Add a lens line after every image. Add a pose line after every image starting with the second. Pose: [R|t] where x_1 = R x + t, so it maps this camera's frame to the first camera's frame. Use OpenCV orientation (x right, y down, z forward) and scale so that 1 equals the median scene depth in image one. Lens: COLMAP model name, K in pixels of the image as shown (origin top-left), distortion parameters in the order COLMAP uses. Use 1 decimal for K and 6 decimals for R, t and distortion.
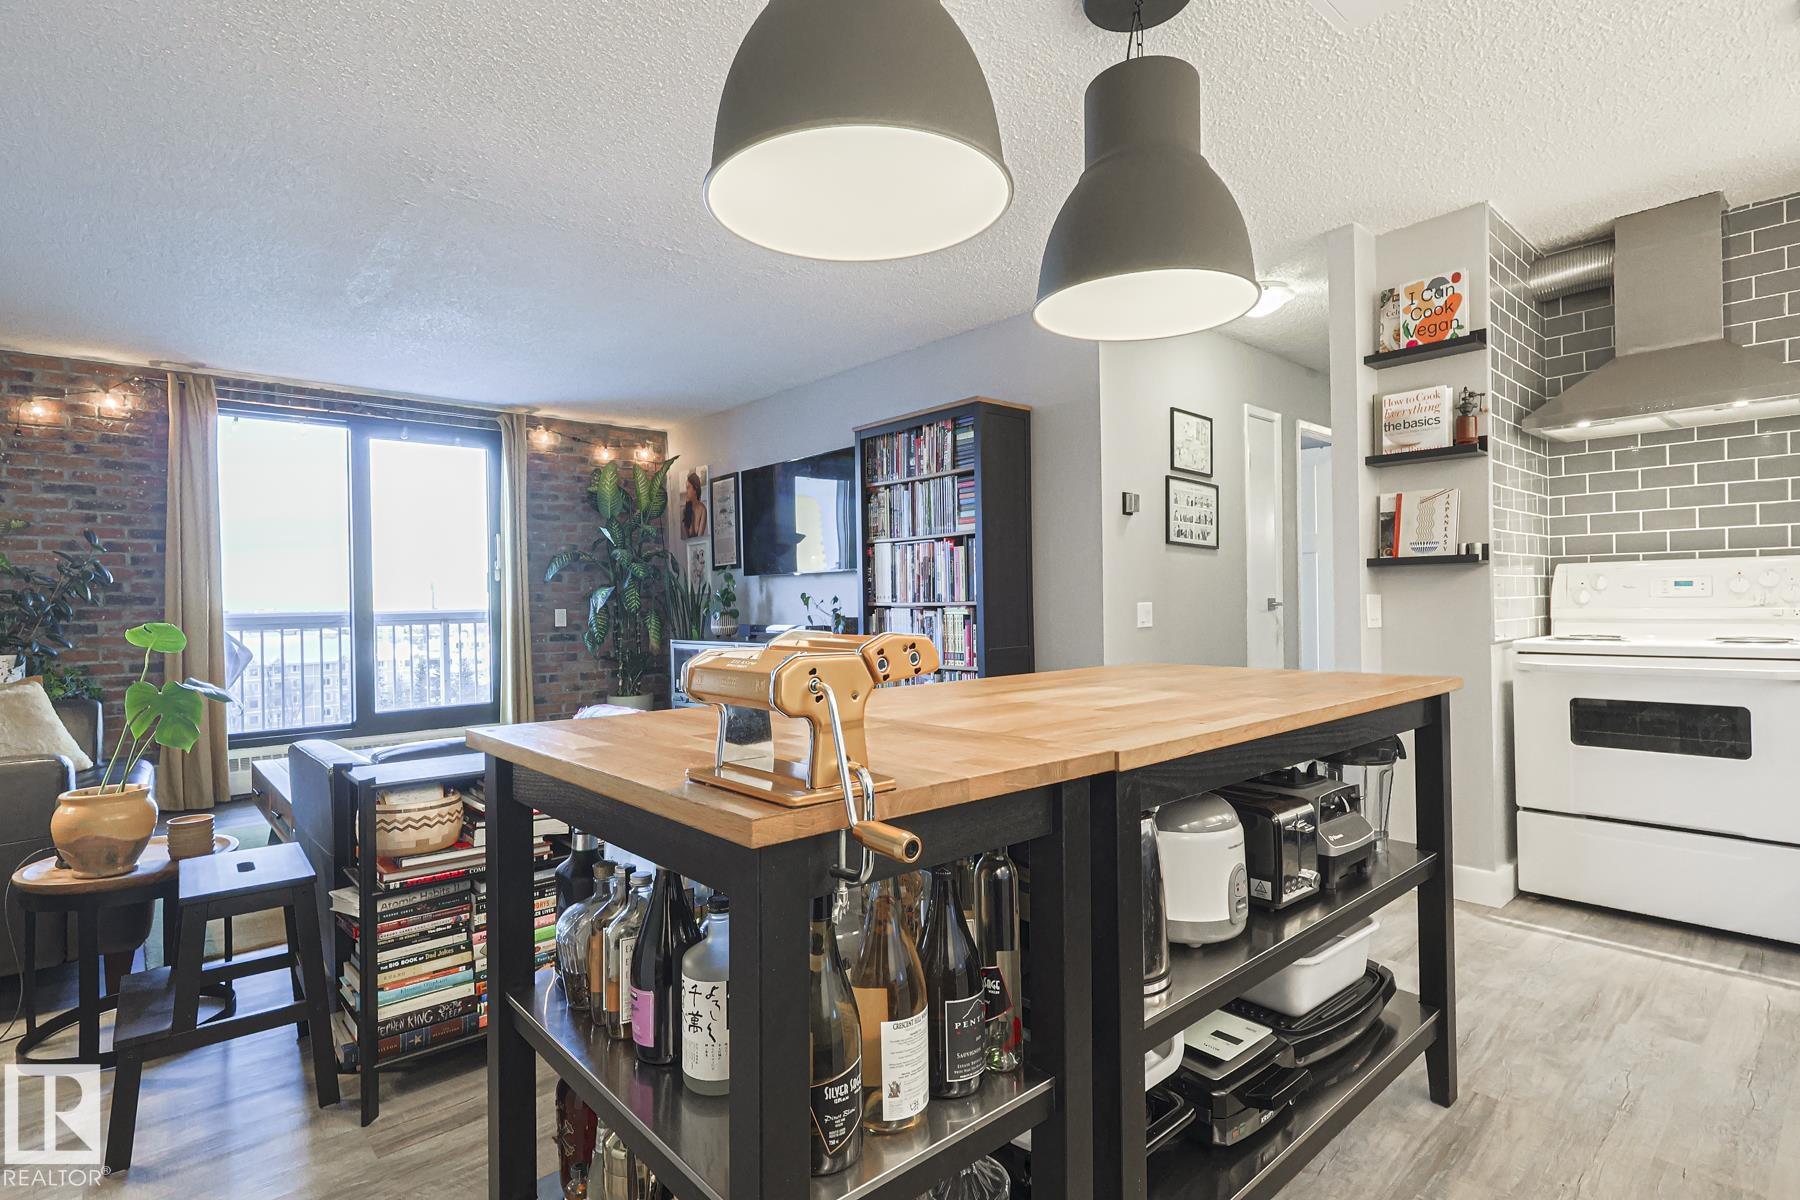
lens RADIAL K [[883.1, 0, 885.2], [0, 883.1, 586.8], [0, 0, 1]] dist [-0.002746, 0.002543]
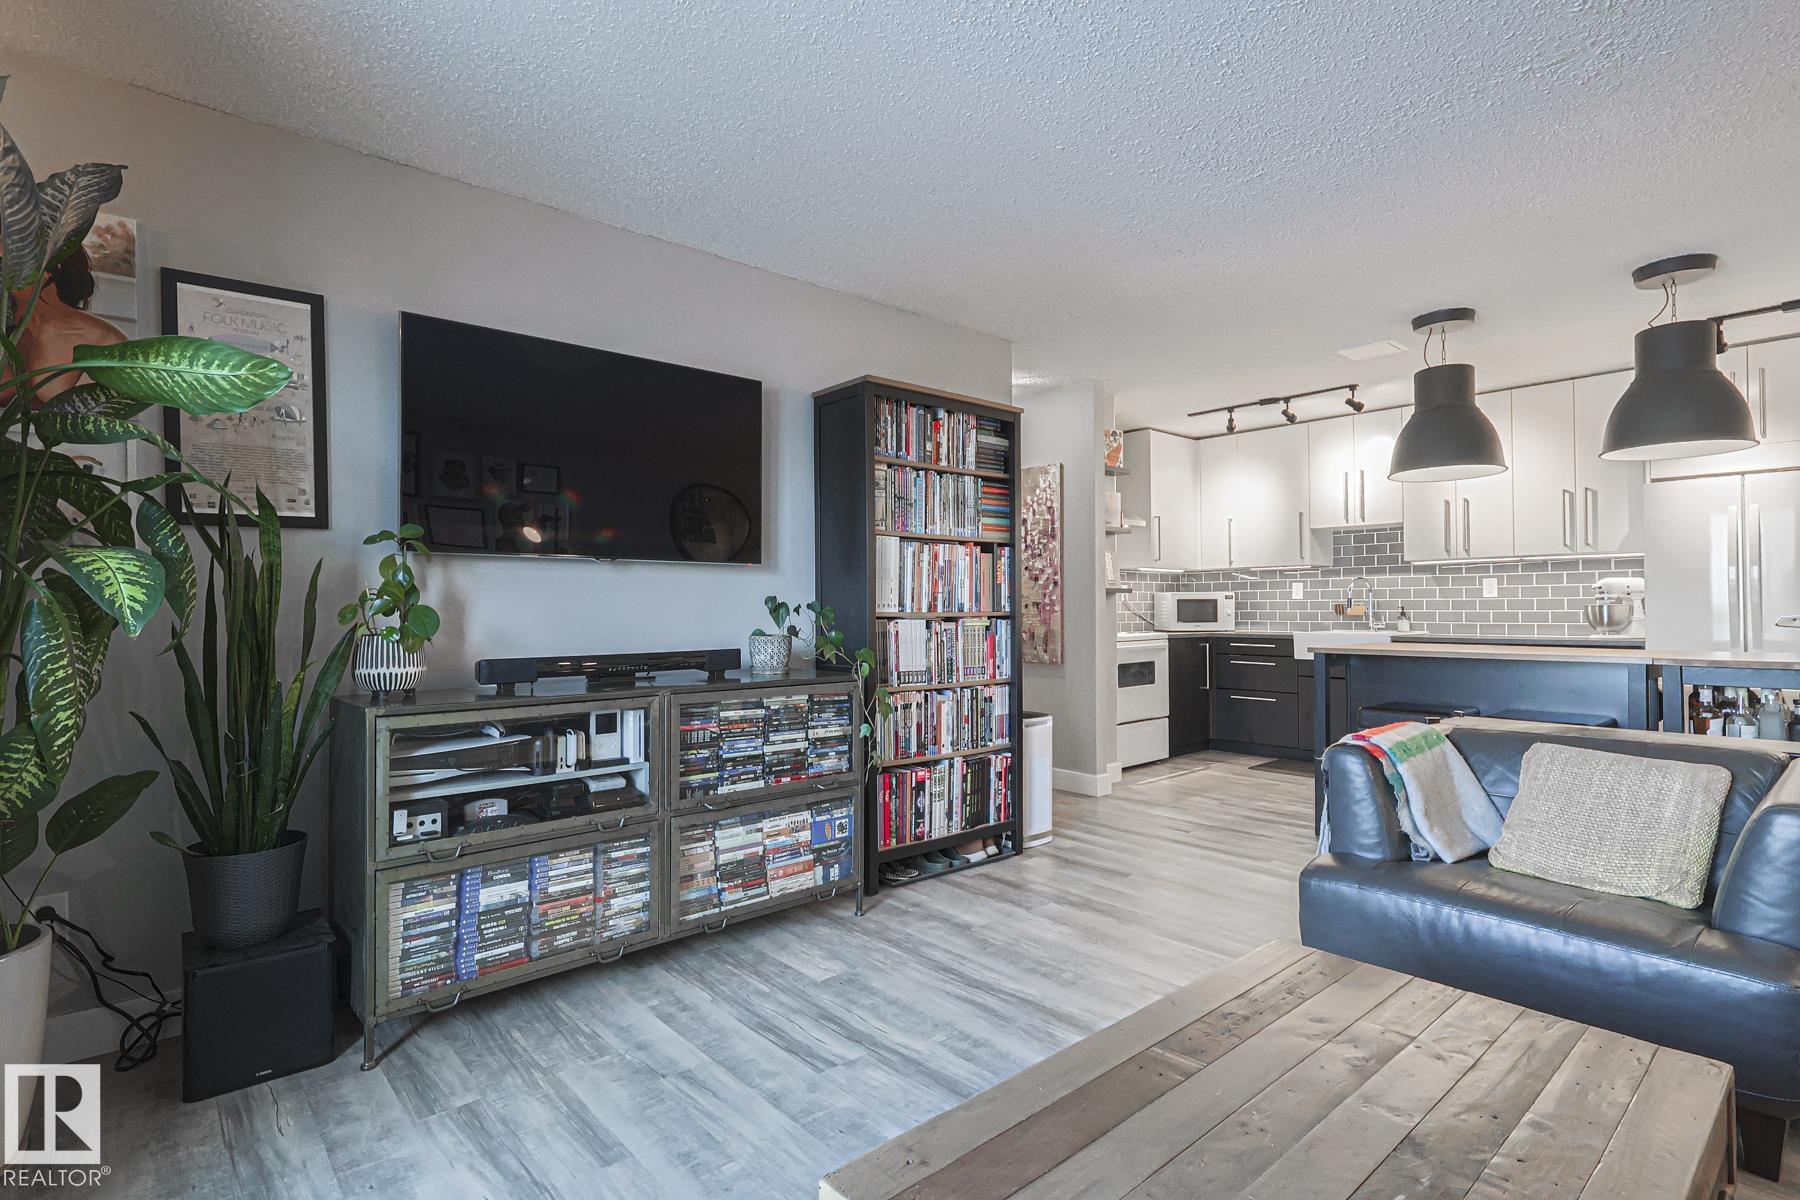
lens RADIAL K [[883.1, 0, 893.1], [0, 883.1, 596.9], [0, 0, 1]] dist [-0.002746, 0.002543]
pose [[-0.009296, 0.029511, 0.999521, -1.063166], [-0.009417, 0.999517, -0.029599, 0.036721], [-0.999912, -0.009687, -0.009014, 1.369866]]
